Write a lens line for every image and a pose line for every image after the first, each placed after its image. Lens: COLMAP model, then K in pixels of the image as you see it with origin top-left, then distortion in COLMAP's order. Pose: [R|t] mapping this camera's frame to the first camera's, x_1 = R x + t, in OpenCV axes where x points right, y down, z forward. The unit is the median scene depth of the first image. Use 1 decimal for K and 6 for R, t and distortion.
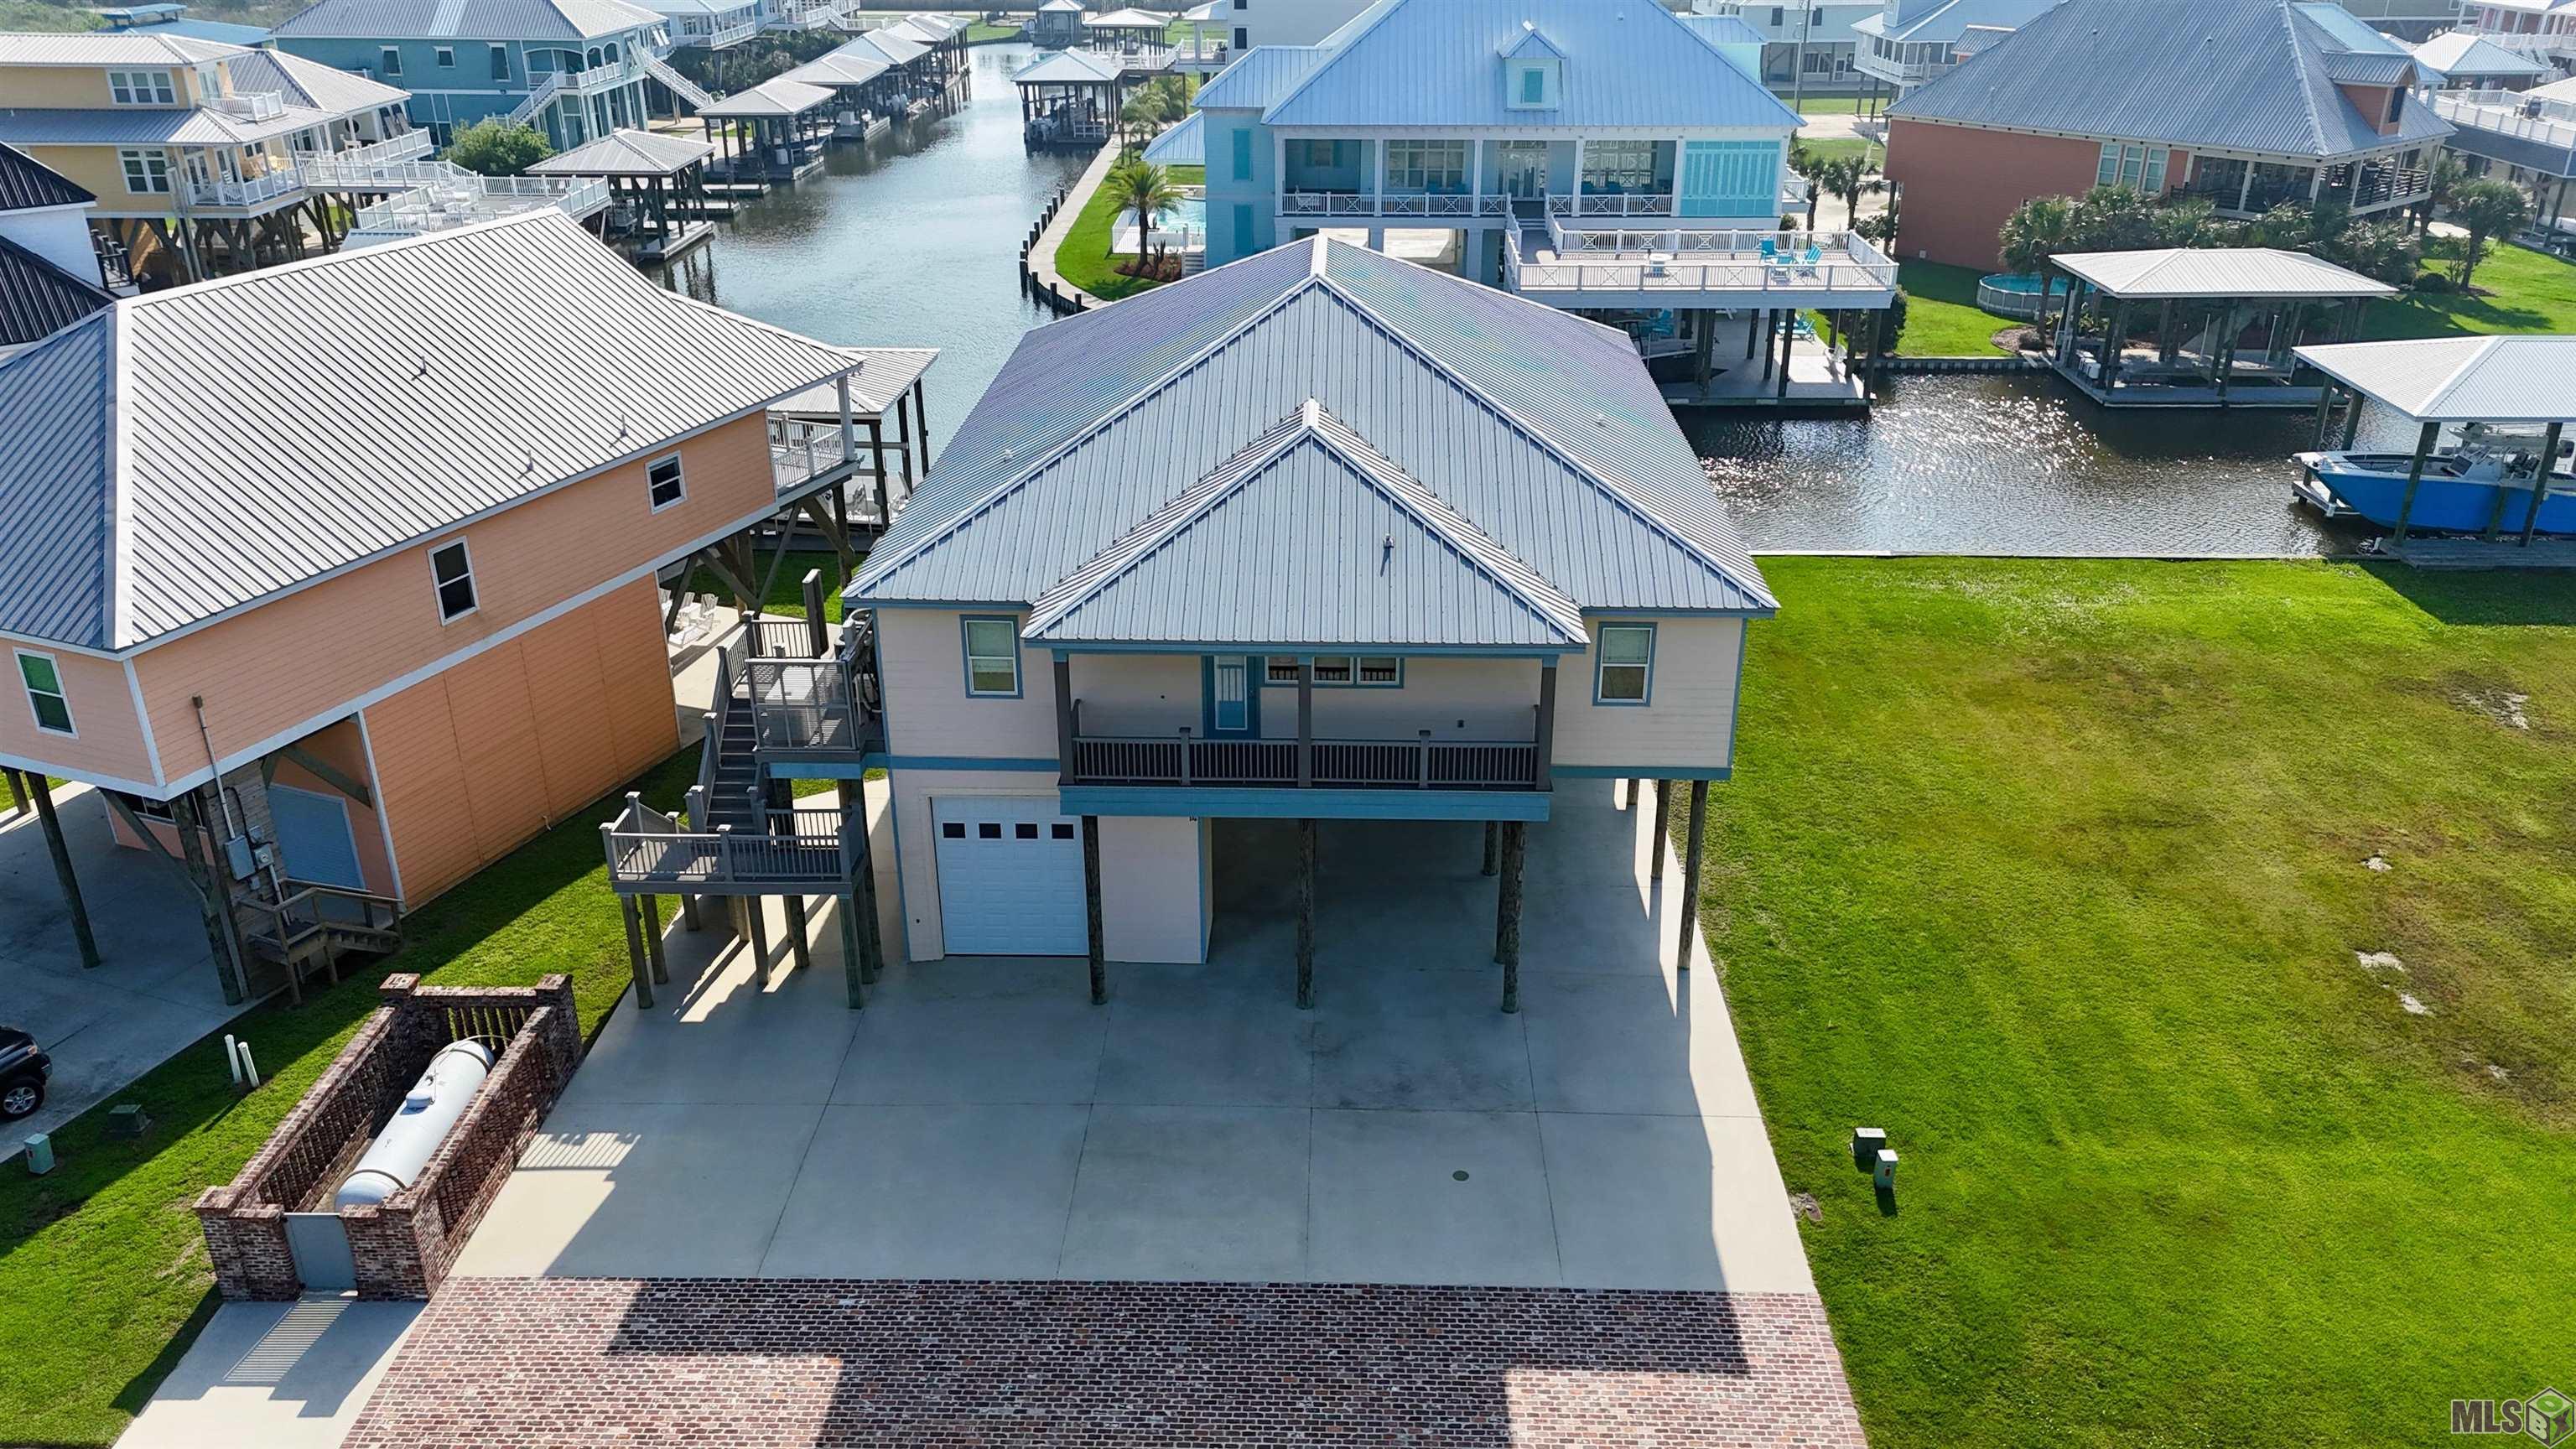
lens RADIAL K [[1910.2, 0, 1288.0], [0, 1910.2, 724.5], [0, 0, 1]] dist [0.028421, -0.007393]
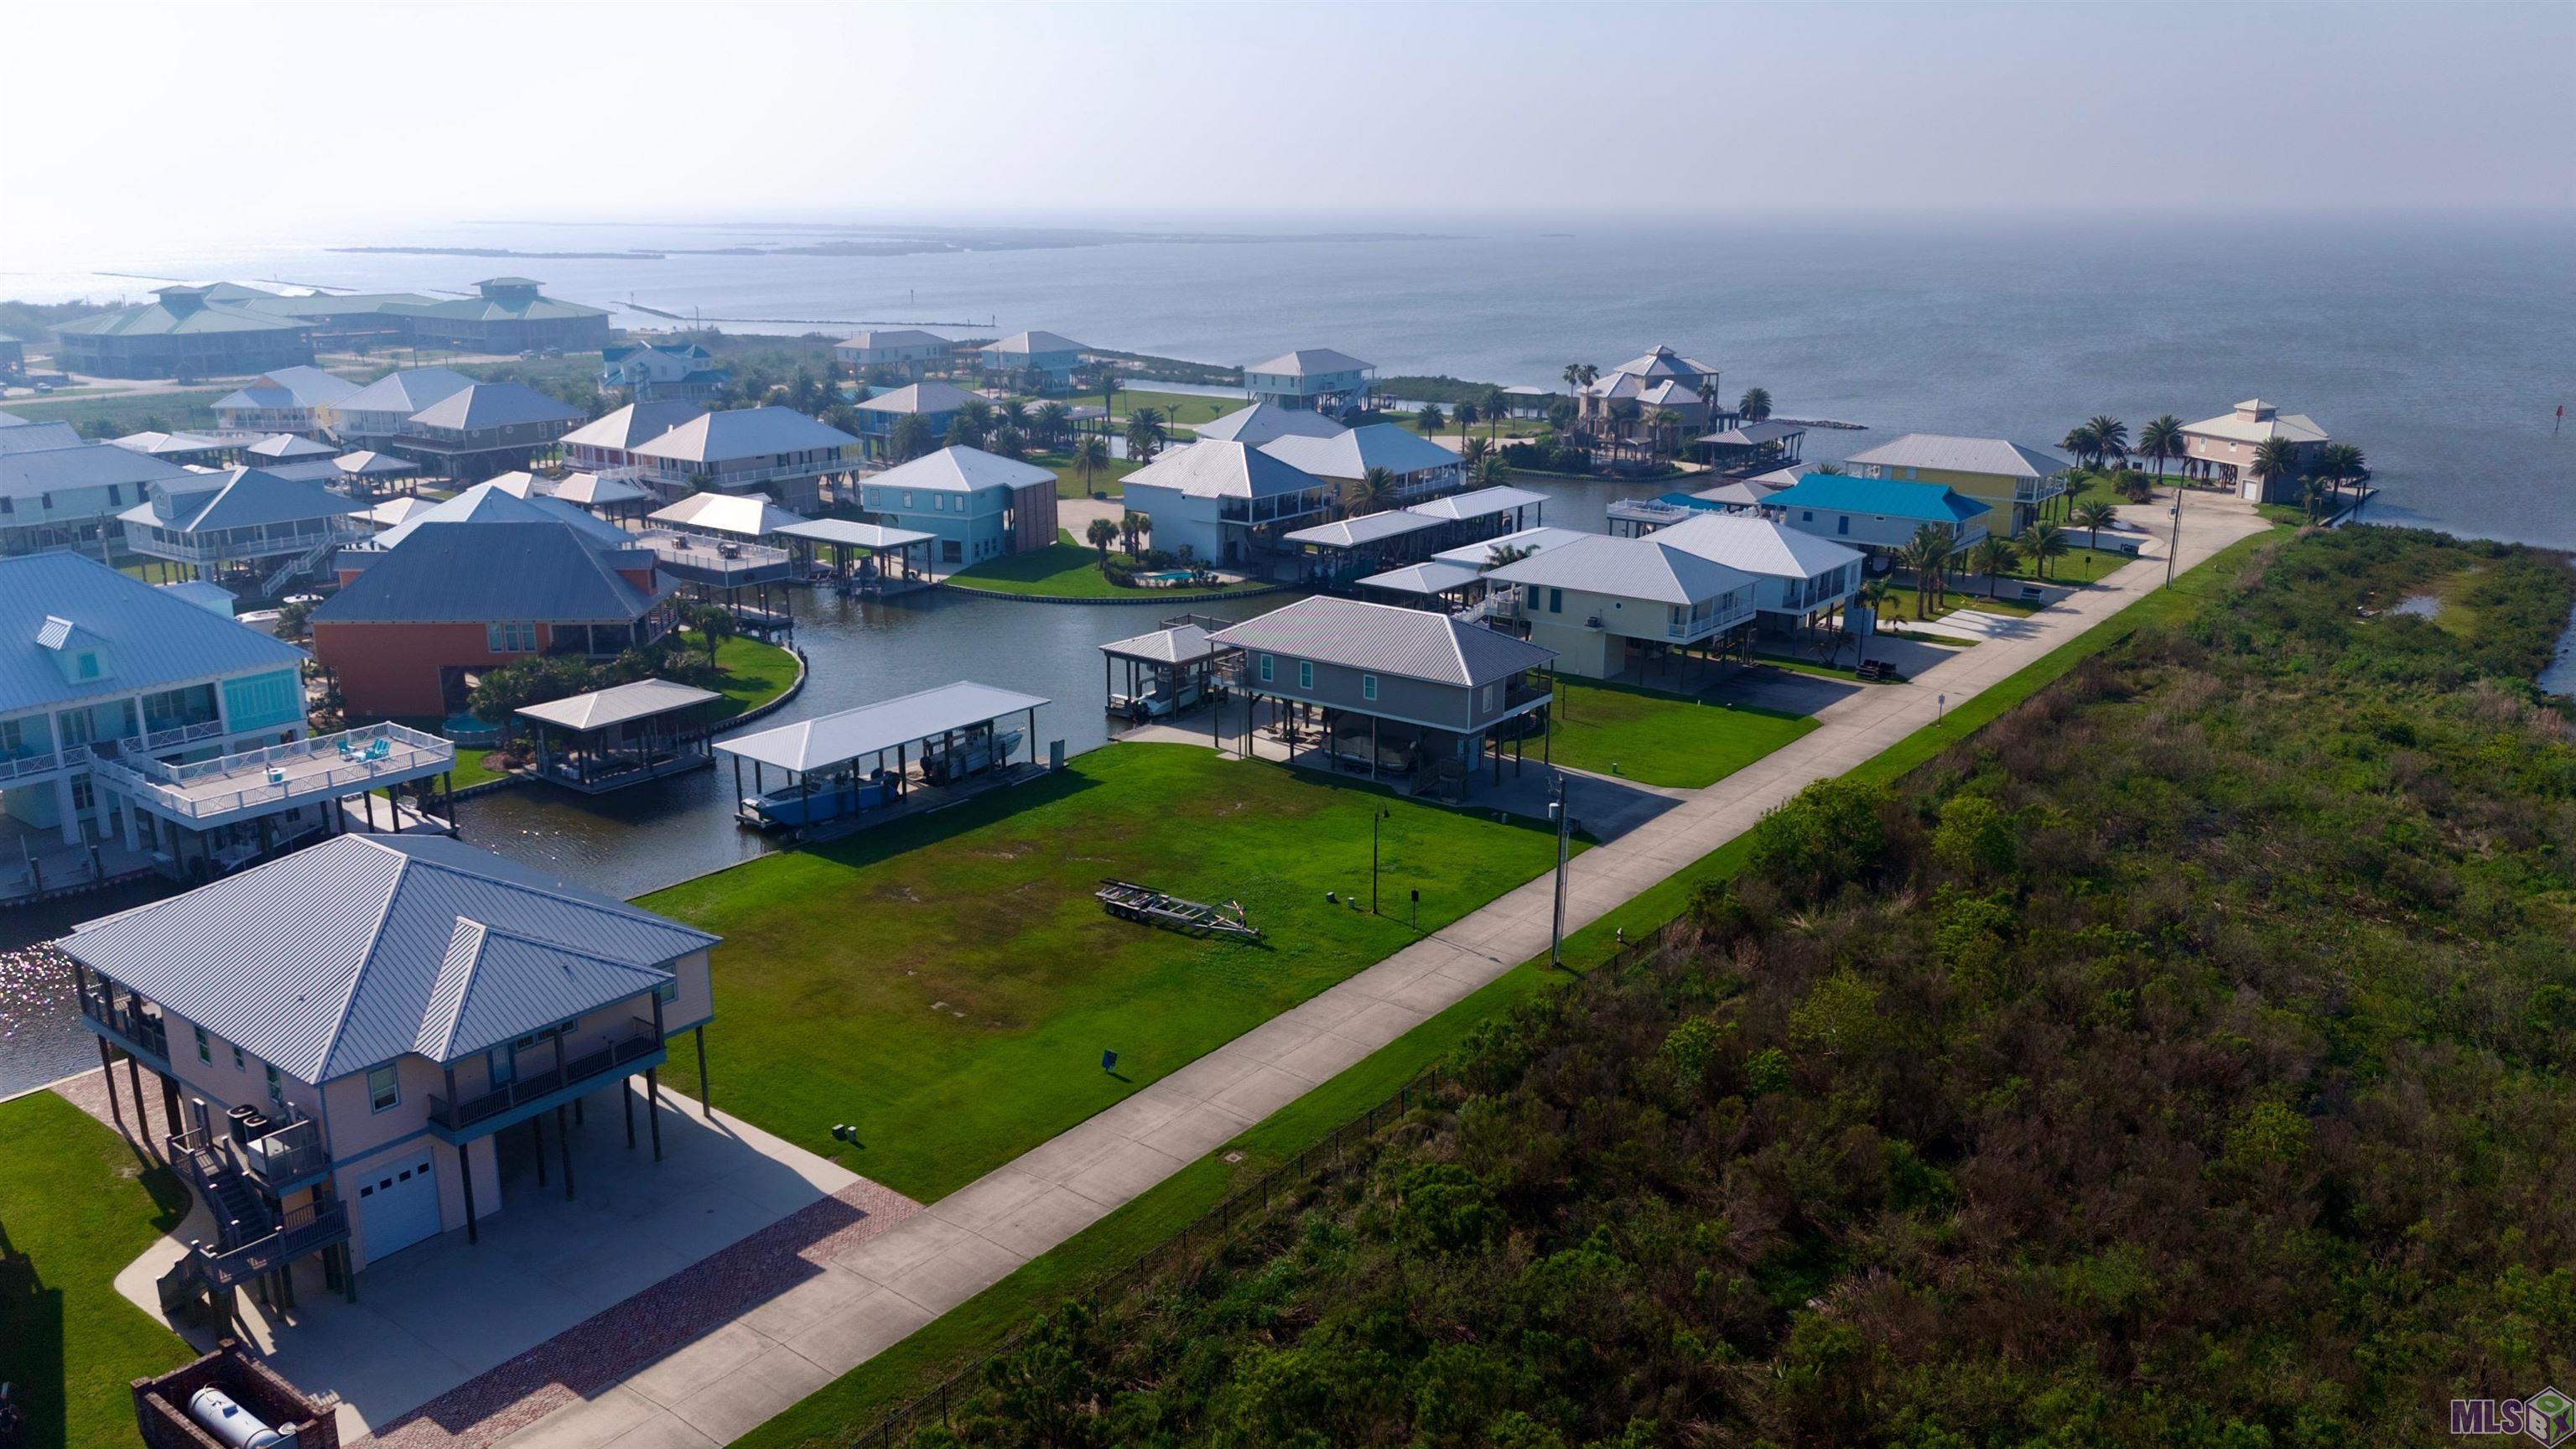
lens RADIAL K [[1810.5, 0, 1288.0], [0, 1810.5, 724.5], [0, 0, 1]] dist [-0.003523, 0.000168]
pose [[0.581796, -0.215337, 0.784311, -0.969973], [0.337717, 0.941214, 0.007900, -0.086889], [-0.739906, 0.260279, 0.620318, -0.907721]]
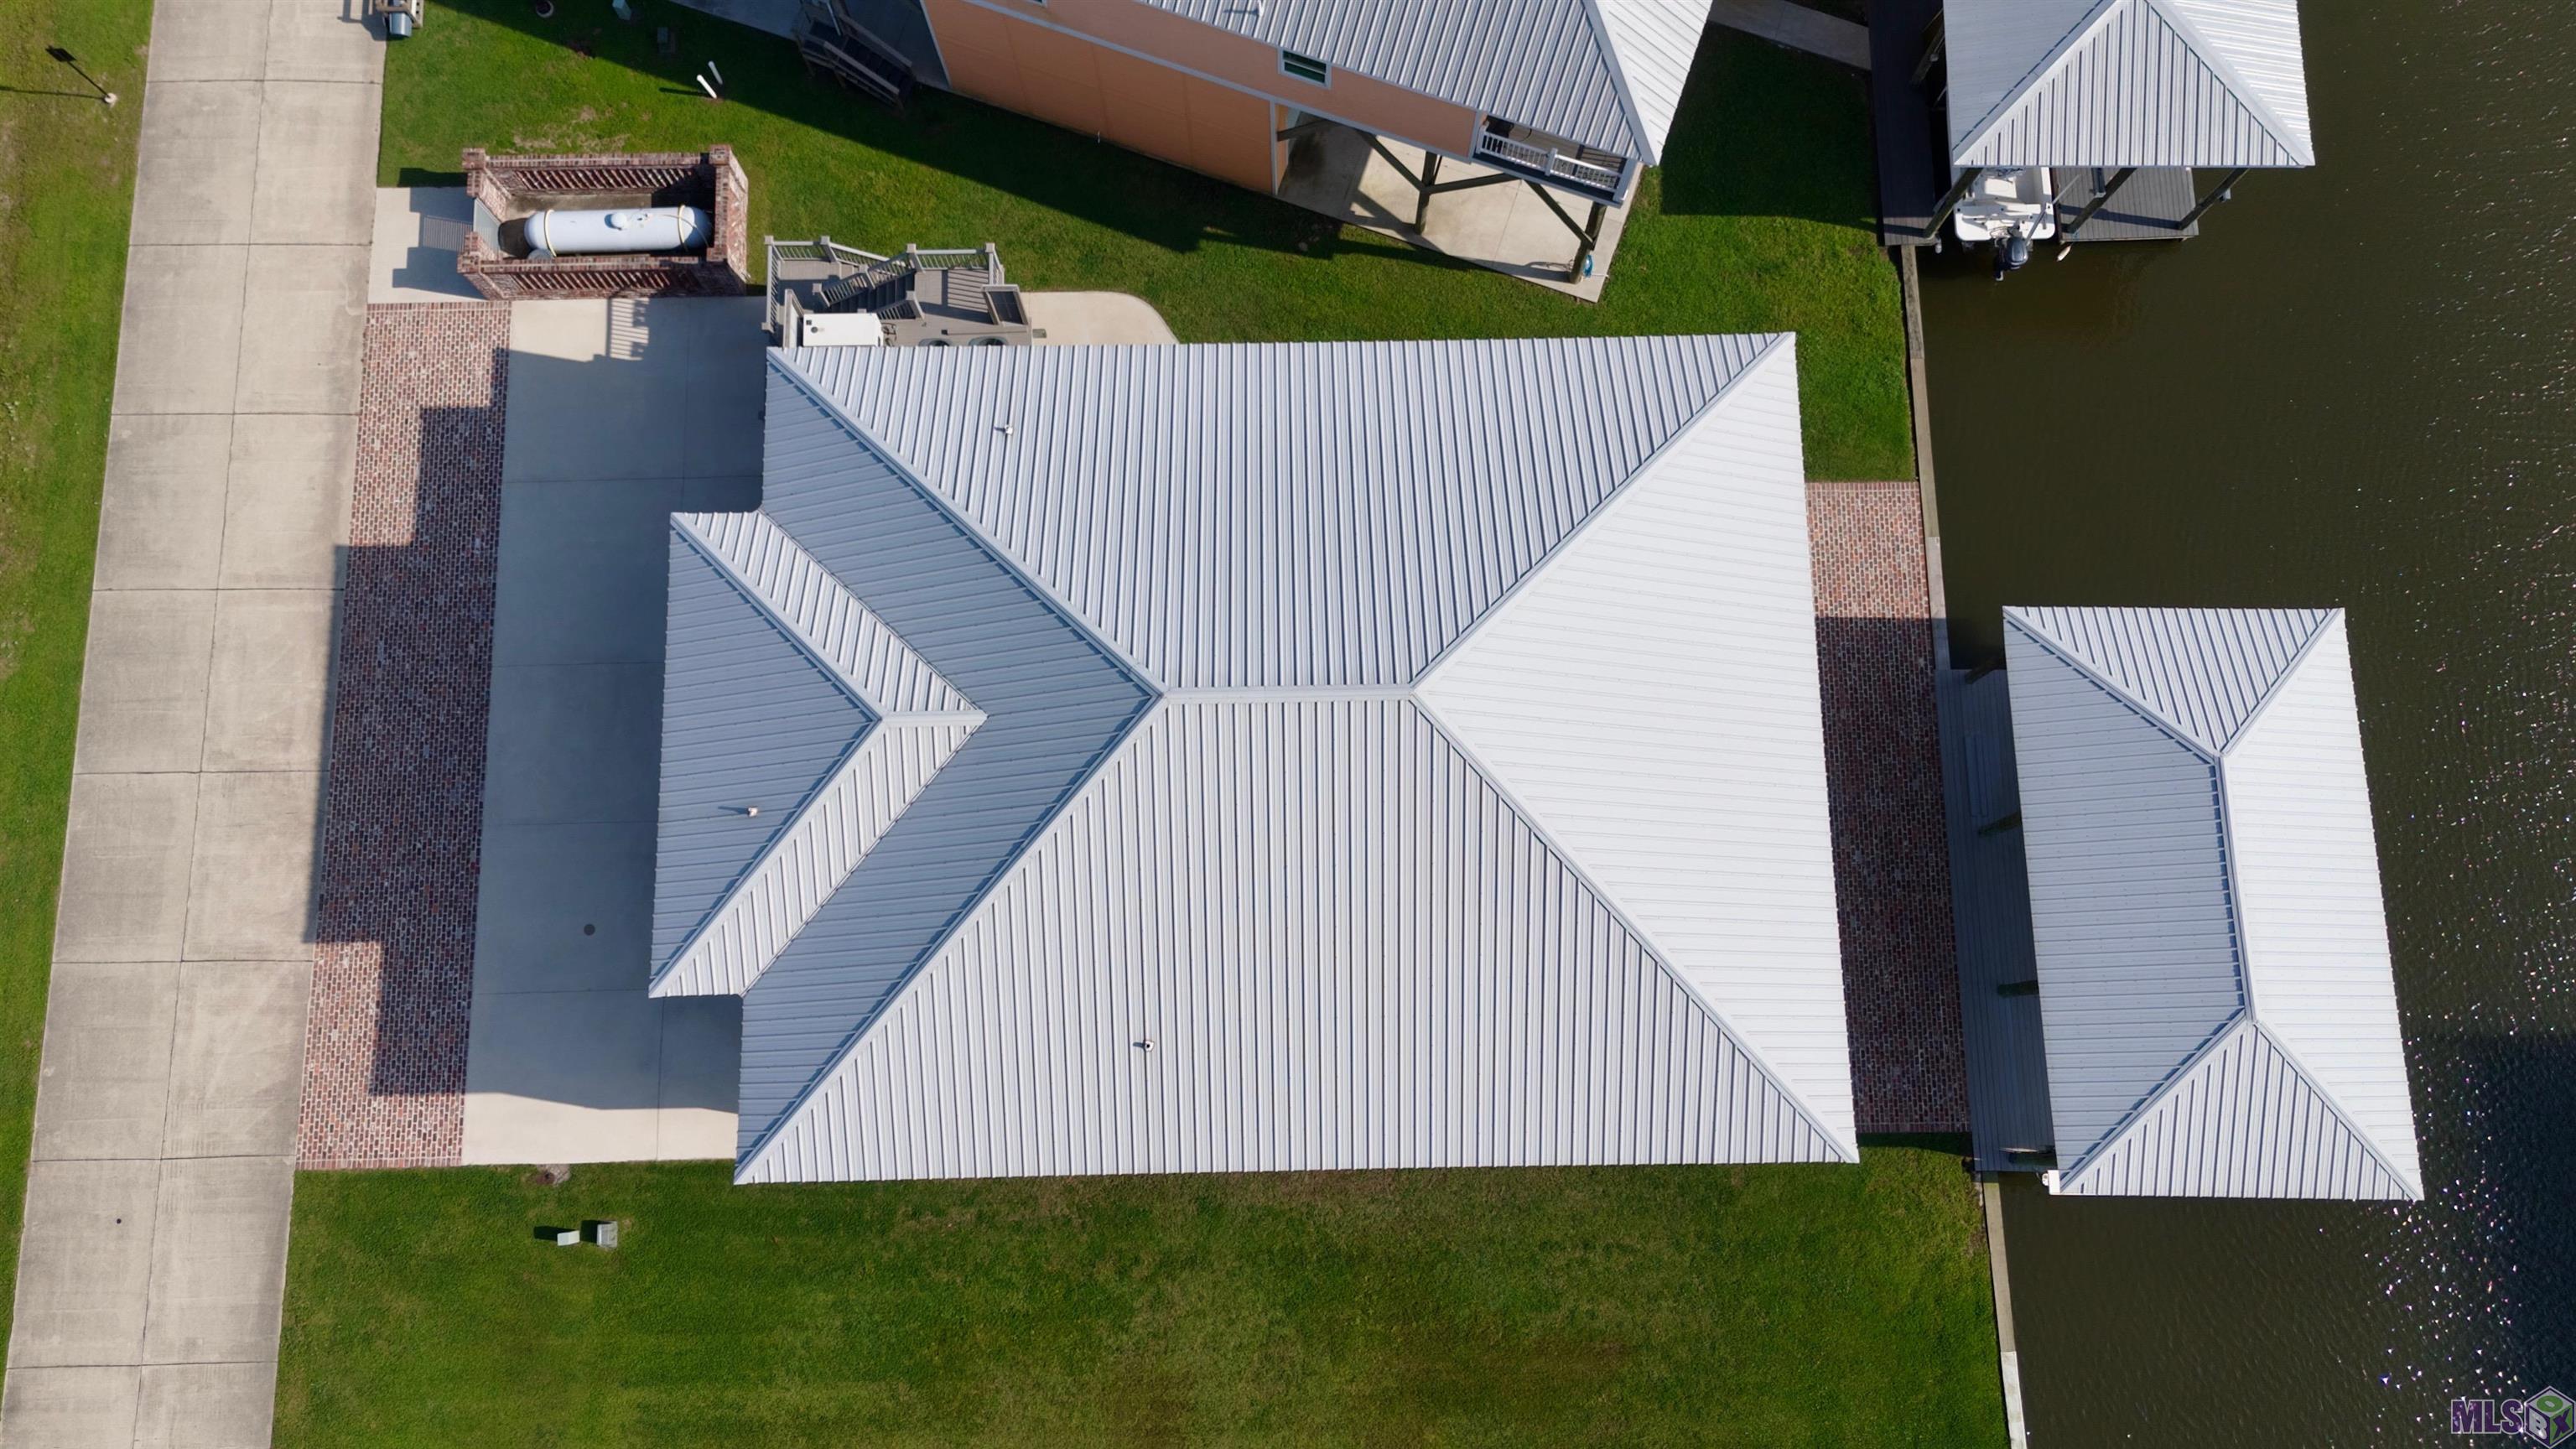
lens RADIAL K [[1810.5, 0, 1288.0], [0, 1810.5, 724.5], [0, 0, 1]] dist [-0.003523, 0.000168]
pose [[0.055633, 0.979489, -0.193667, 0.204385], [-0.410636, 0.199250, 0.889763, -1.059857], [0.910101, 0.030026, 0.413298, 0.816276]]
